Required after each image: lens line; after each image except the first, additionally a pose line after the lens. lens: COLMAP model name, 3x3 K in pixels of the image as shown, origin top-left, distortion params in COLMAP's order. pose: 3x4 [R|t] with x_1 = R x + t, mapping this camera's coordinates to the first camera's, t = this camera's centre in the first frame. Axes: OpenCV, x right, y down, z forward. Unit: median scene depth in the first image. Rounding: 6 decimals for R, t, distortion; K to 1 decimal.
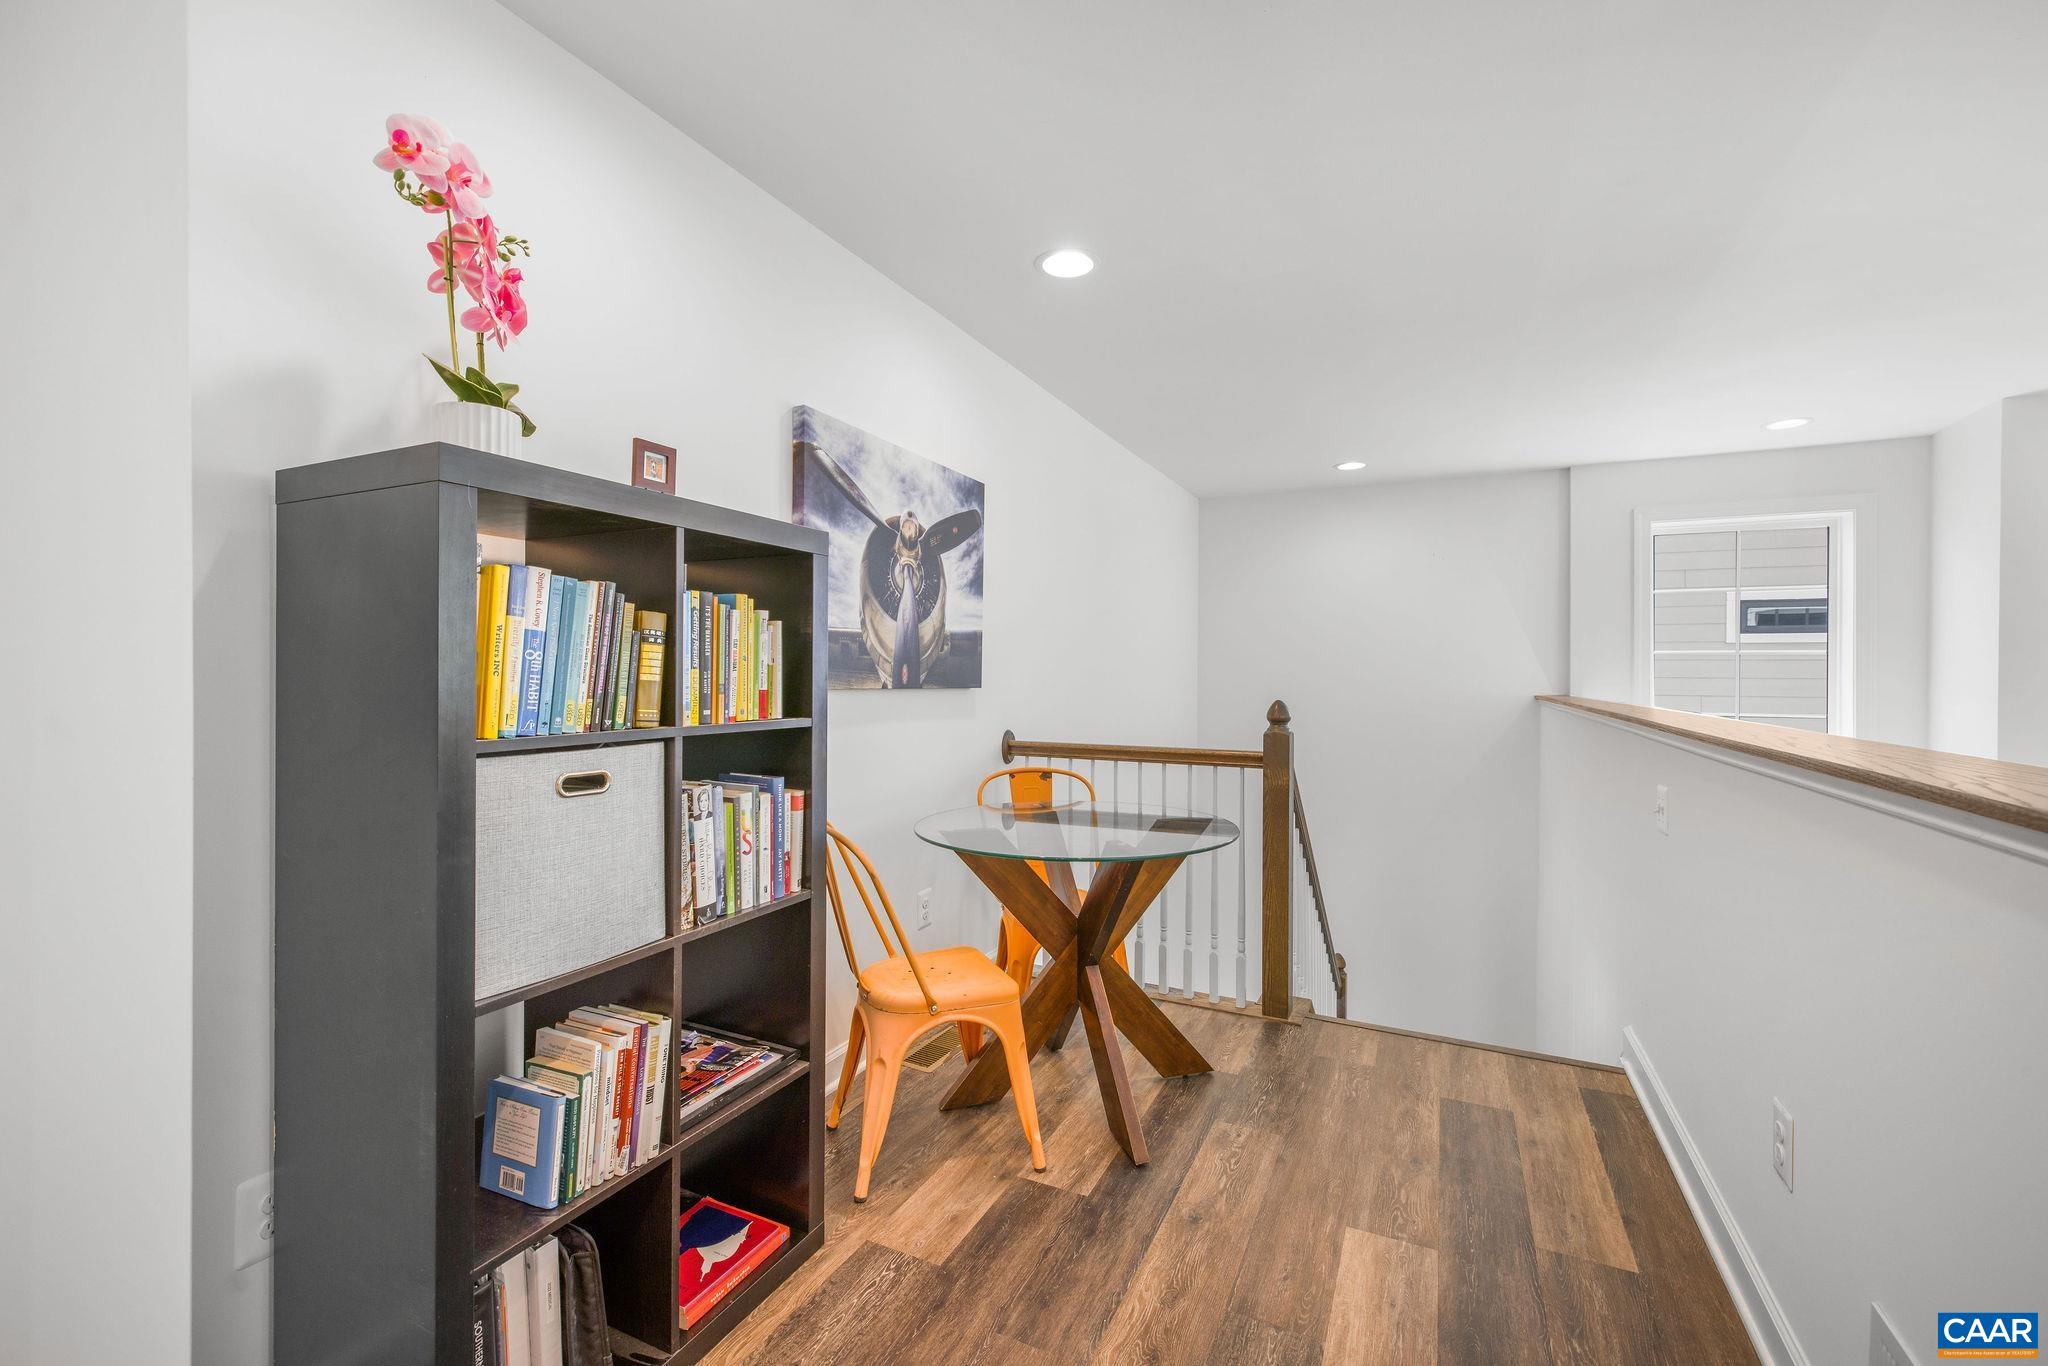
lens RADIAL K [[872.3, 0, 1017.9], [0, 872.3, 676.1], [0, 0, 1]] dist [0.004390, -0.000034]
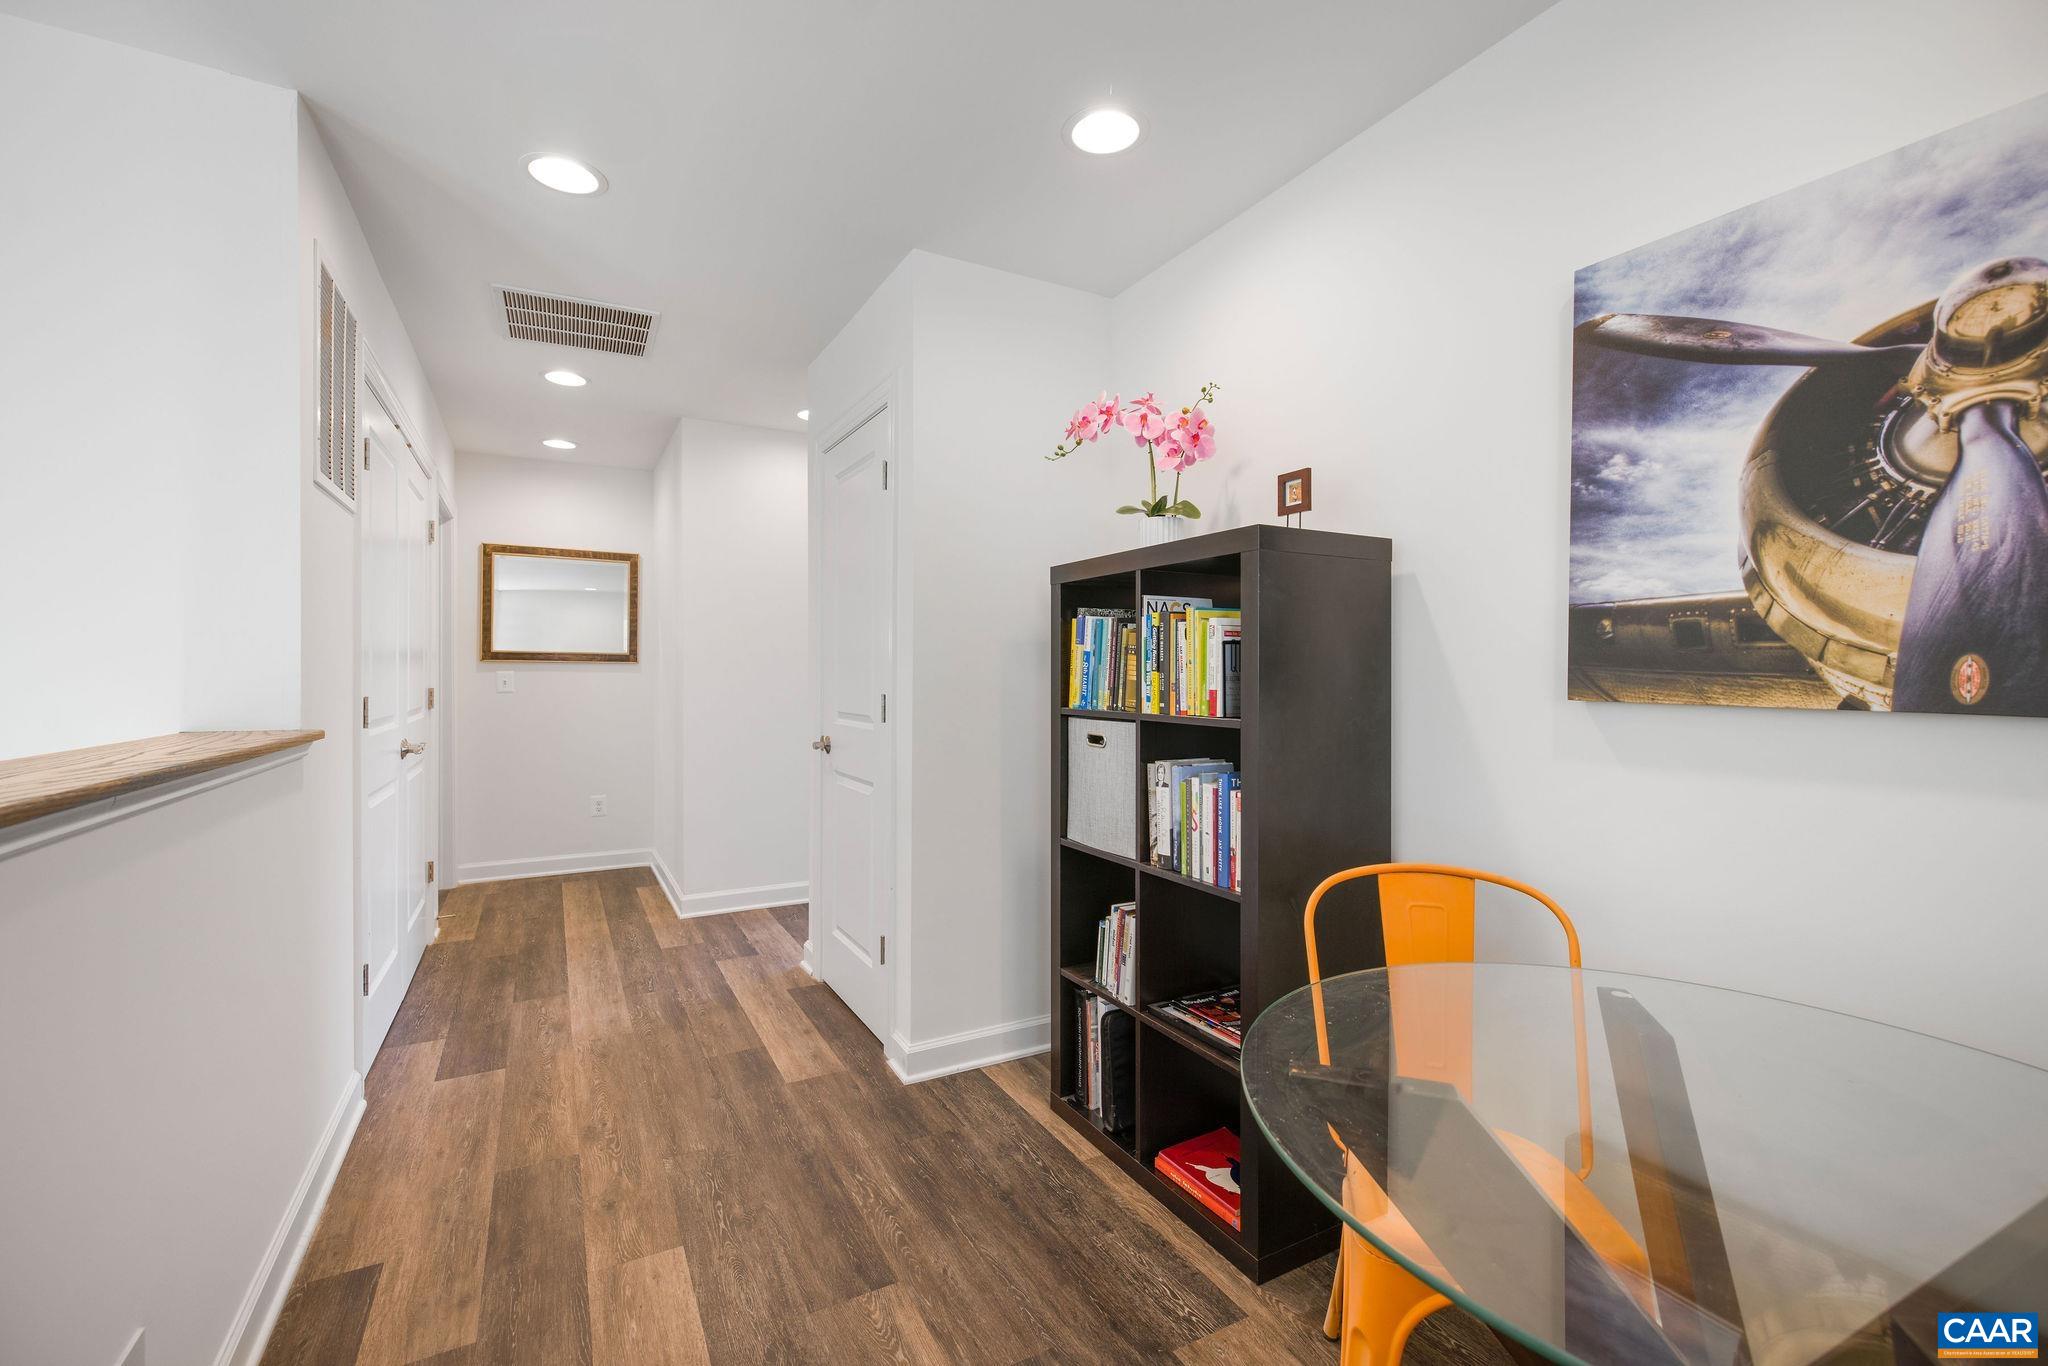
lens RADIAL K [[872.3, 0, 1015.7], [0, 872.3, 674.0], [0, 0, 1]] dist [0.004390, -0.000034]
pose [[-0.583108, -0.004353, -0.812383, 0.737324], [-0.007245, 0.999974, -0.000157, -0.002196], [0.812363, 0.005794, -0.583124, 1.419143]]
